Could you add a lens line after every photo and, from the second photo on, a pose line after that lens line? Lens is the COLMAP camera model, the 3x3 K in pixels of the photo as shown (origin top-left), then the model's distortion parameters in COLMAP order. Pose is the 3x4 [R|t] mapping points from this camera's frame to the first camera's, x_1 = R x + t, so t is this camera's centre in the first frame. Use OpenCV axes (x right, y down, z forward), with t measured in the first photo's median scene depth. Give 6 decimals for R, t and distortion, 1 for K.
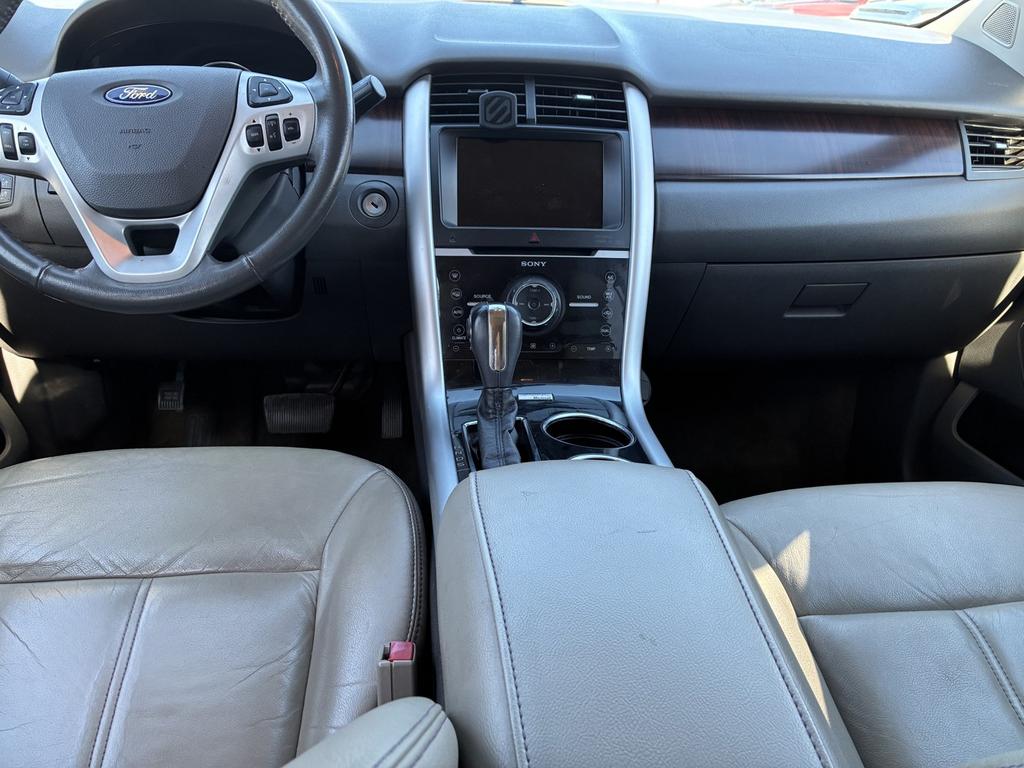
lens RADIAL K [[764.9, 0, 512.0], [0, 764.9, 381.1], [0, 0, 1]] dist [0.007418, -0.046246]
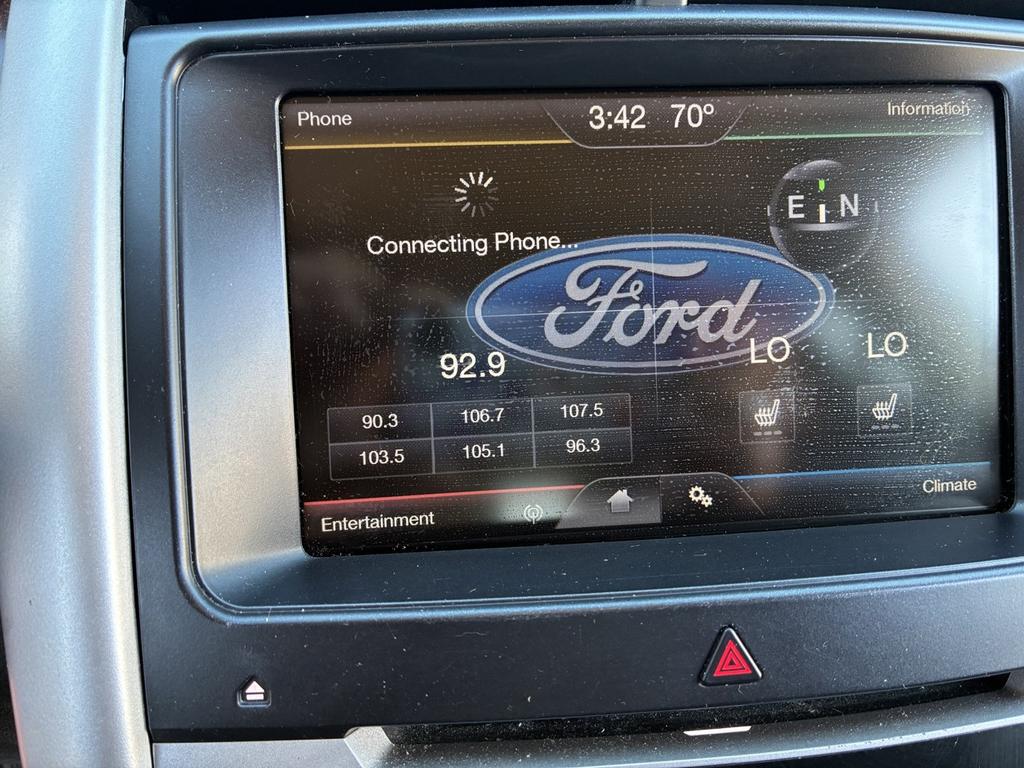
lens RADIAL K [[764.9, 0, 505.5], [0, 764.9, 381.3], [0, 0, 1]] dist [0.007418, -0.046246]
pose [[0.998246, -0.034698, -0.047962, -0.011206], [0.034099, 0.999331, -0.013243, -0.247229], [0.048389, 0.011585, 0.998761, 0.825952]]
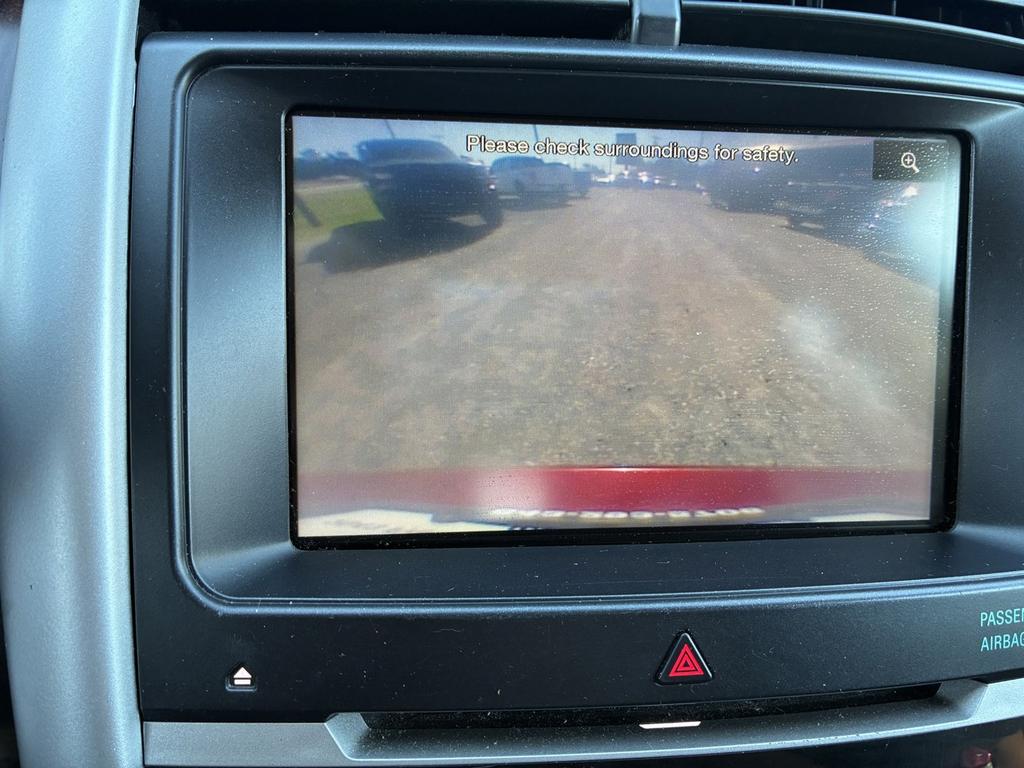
lens RADIAL K [[764.9, 0, 517.1], [0, 764.9, 382.2], [0, 0, 1]] dist [0.007418, -0.046246]
pose [[0.999870, 0.013742, -0.008459, -0.011591], [-0.013623, 0.999810, 0.013937, -0.255690], [0.008649, -0.013820, 0.999867, 0.814027]]
